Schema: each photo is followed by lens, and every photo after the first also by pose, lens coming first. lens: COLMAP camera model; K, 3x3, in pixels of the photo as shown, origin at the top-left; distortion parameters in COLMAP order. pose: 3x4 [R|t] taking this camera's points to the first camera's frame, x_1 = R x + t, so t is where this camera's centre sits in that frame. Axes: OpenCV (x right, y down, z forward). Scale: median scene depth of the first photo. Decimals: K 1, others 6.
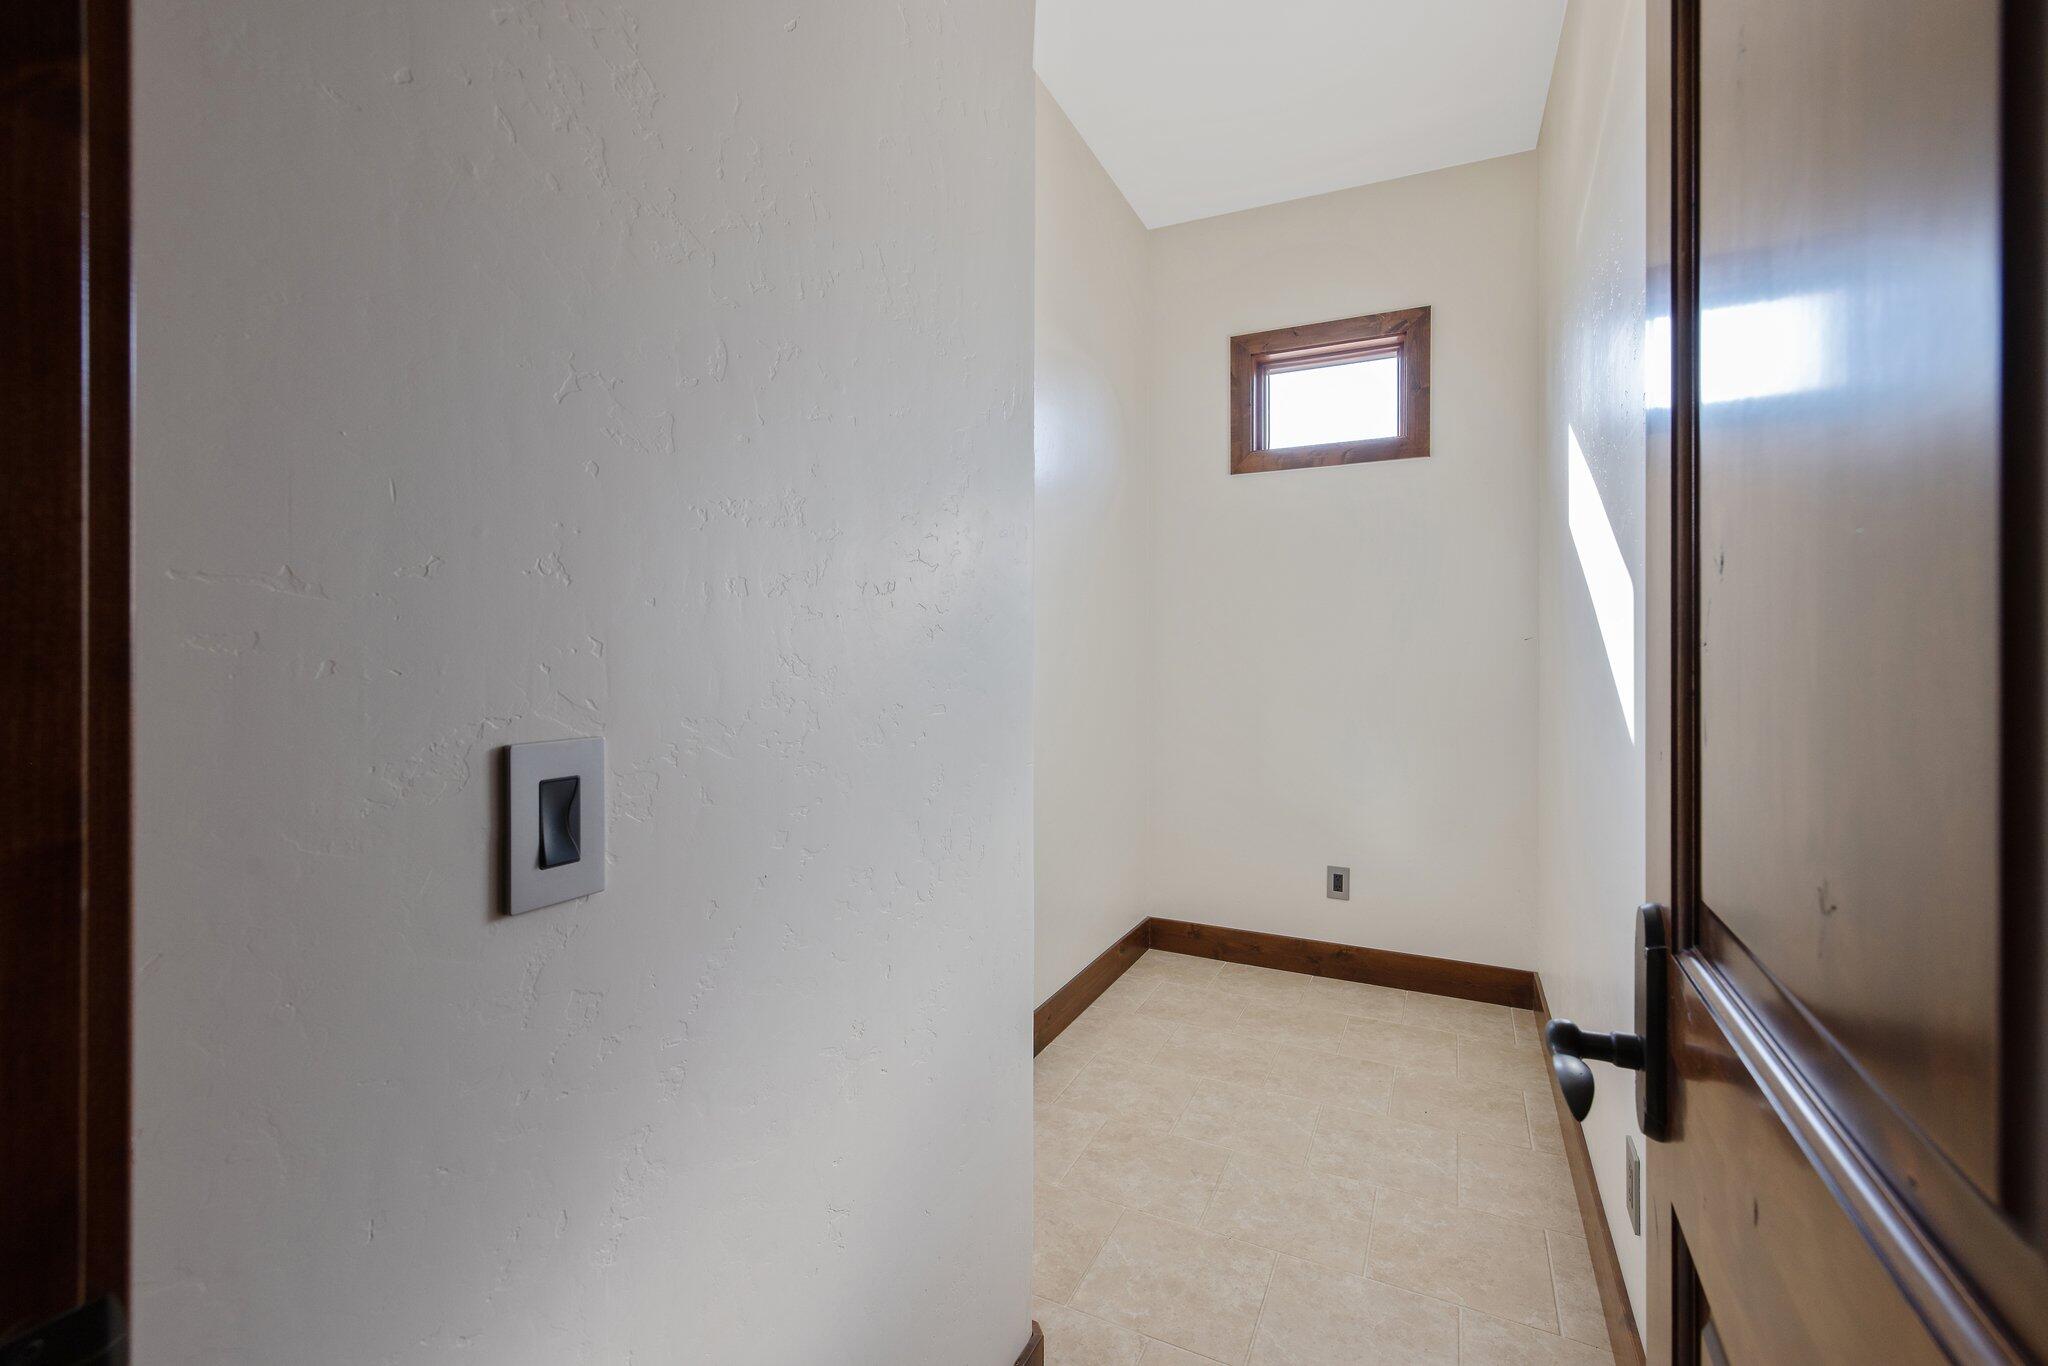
lens RADIAL K [[855.3, 0, 1029.0], [0, 855.3, 657.0], [0, 0, 1]] dist [-0.000010, -0.000780]
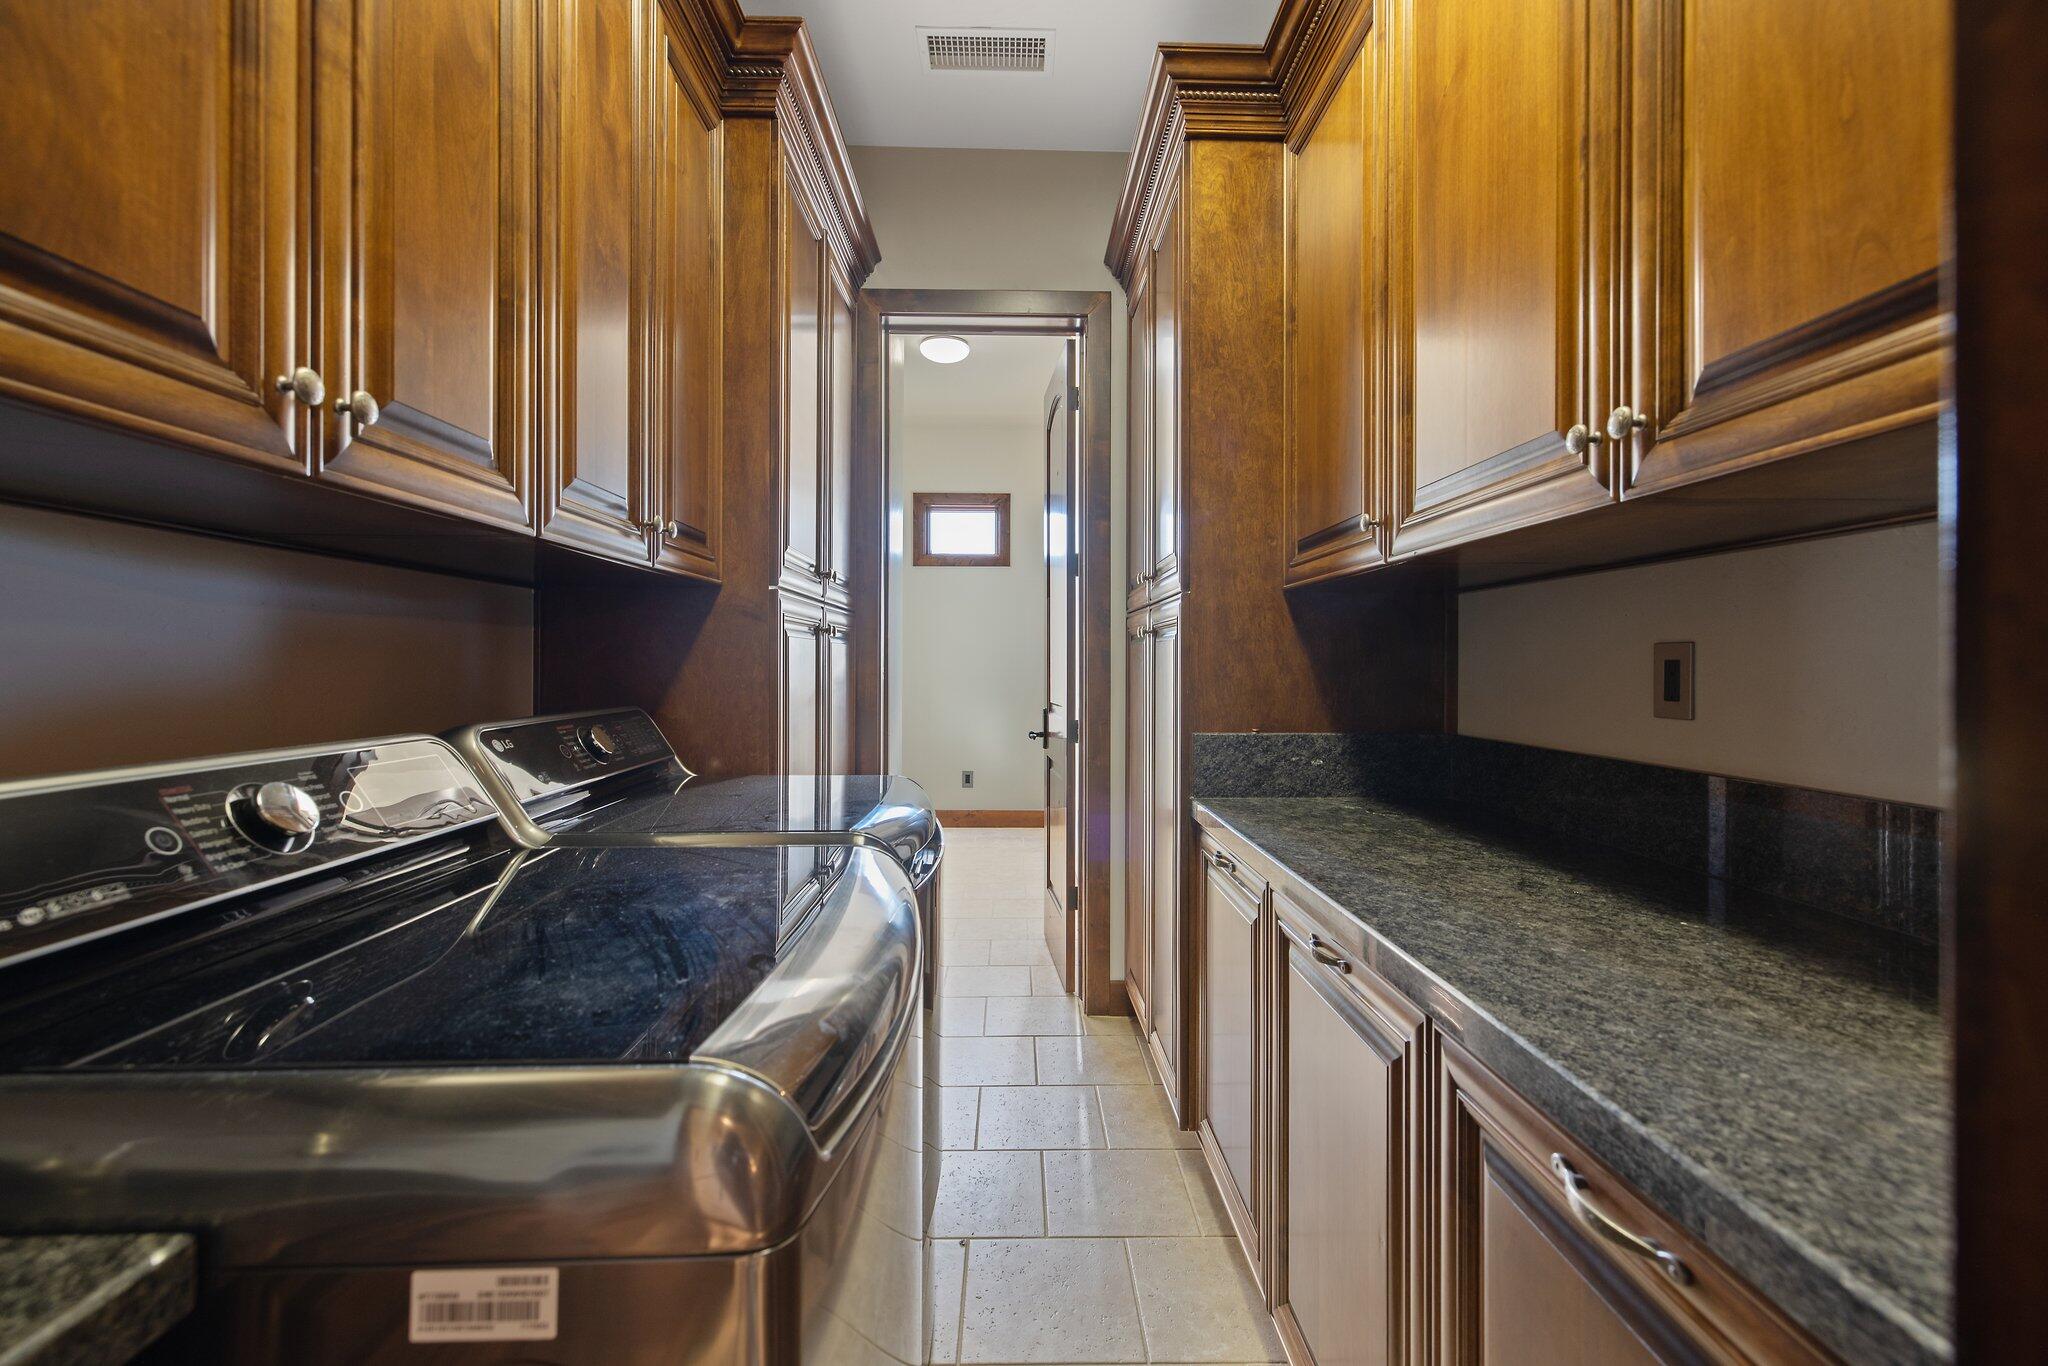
lens RADIAL K [[855.3, 0, 1023.6], [0, 855.3, 667.8], [0, 0, 1]] dist [-0.000010, -0.000780]
pose [[0.898720, 0.002624, 0.438514, -0.379641], [-0.002076, 0.999996, -0.001729, 0.009077], [-0.438517, 0.000644, 0.898723, -0.813619]]
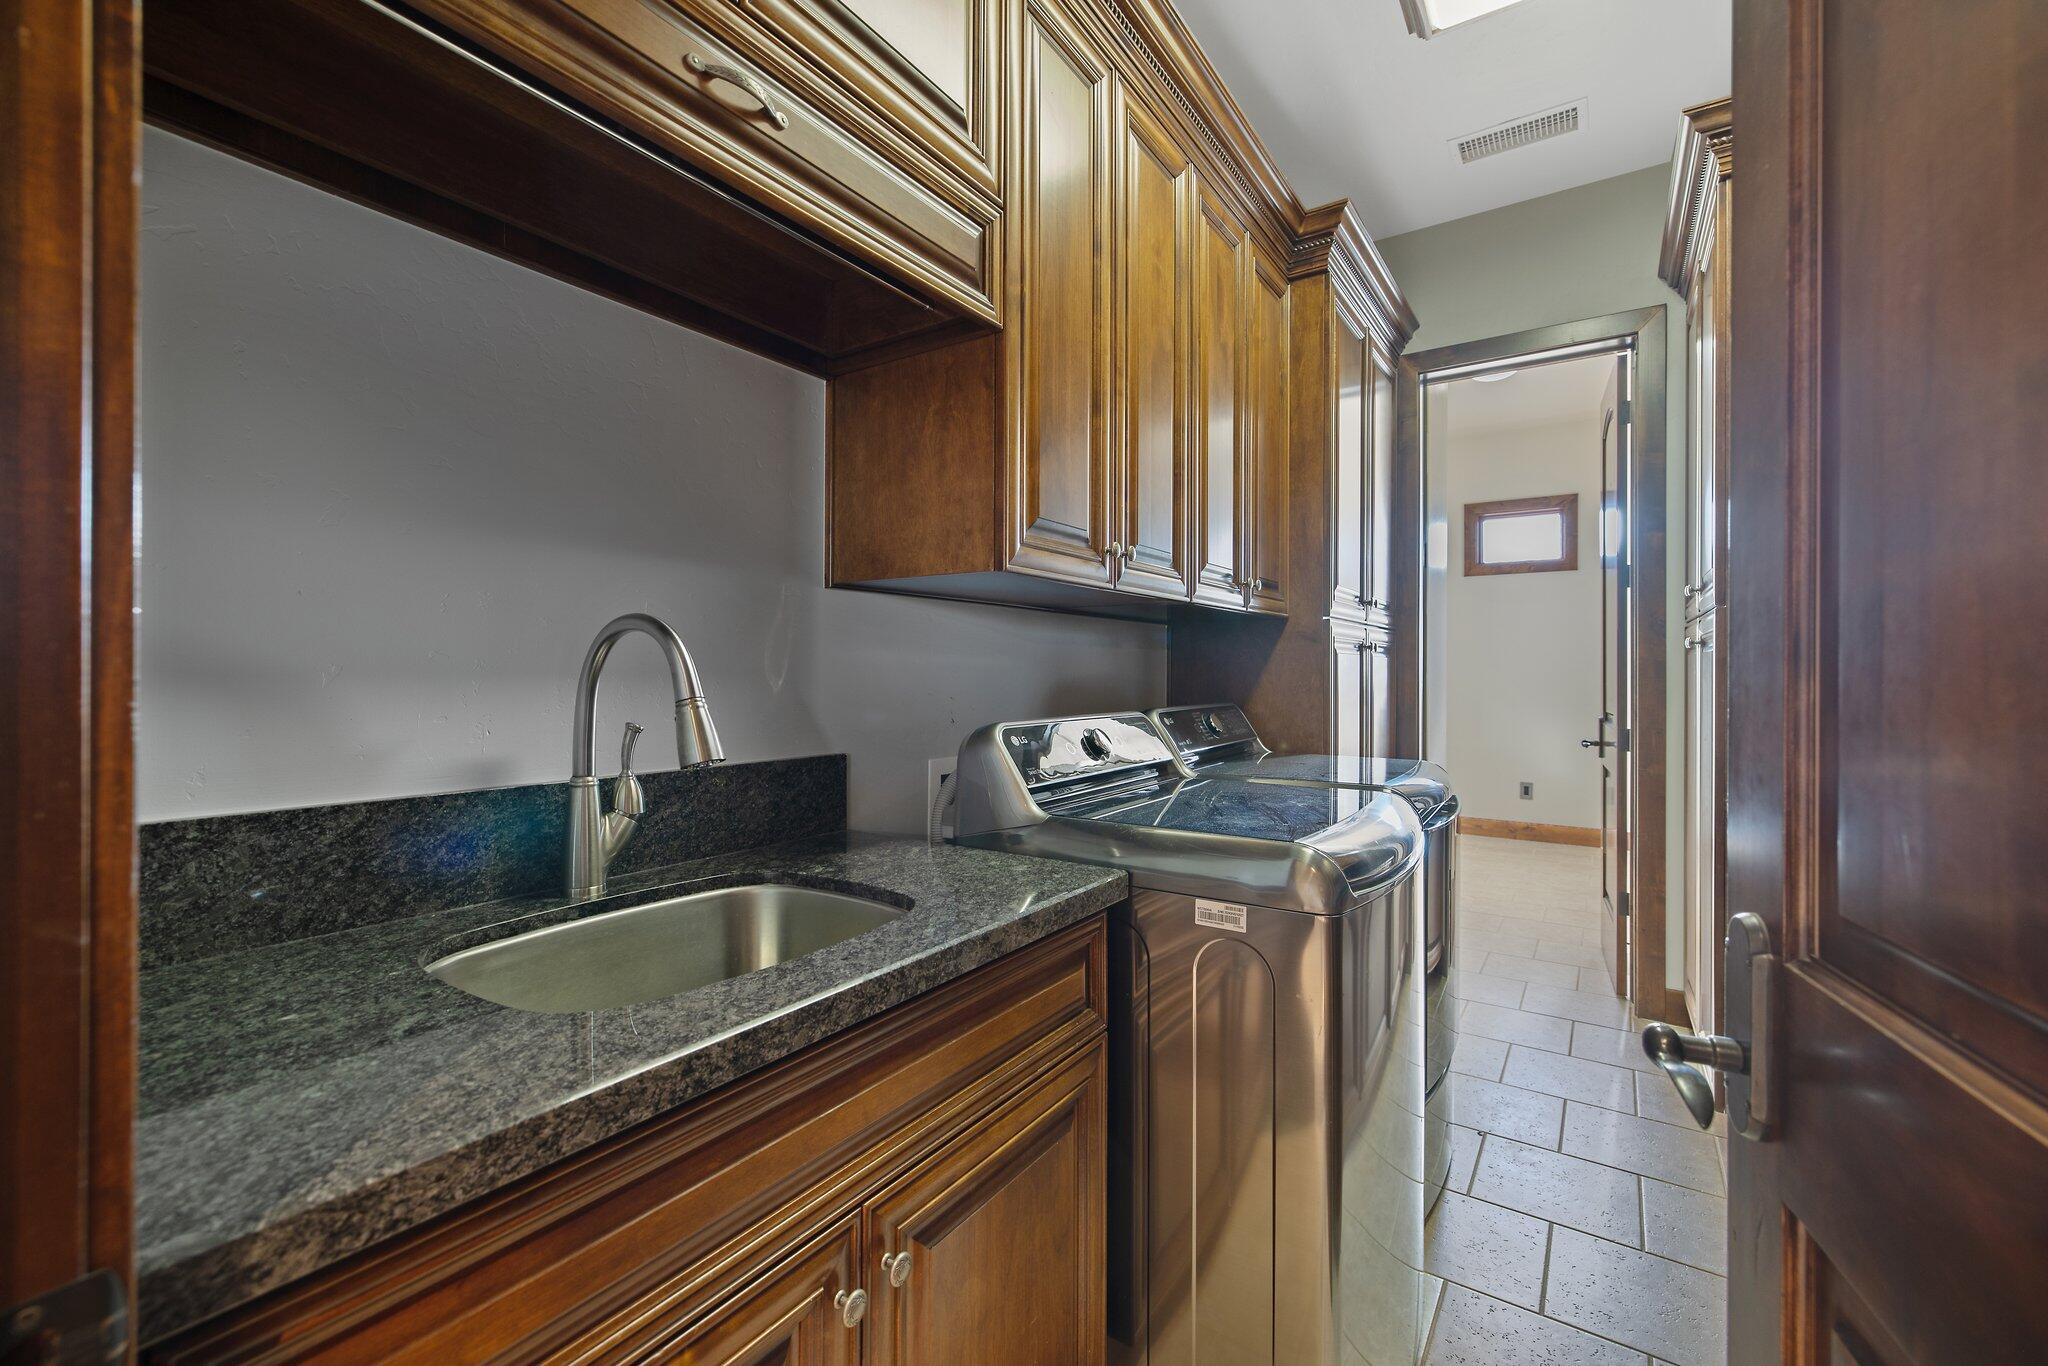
lens RADIAL K [[855.3, 0, 1024.3], [0, 855.3, 670.4], [0, 0, 1]] dist [-0.000010, -0.000780]
pose [[0.986258, 0.003374, -0.165180, -0.426213], [-0.004552, 0.999967, -0.006757, 0.009058], [0.165152, 0.007417, 0.986240, -1.063388]]
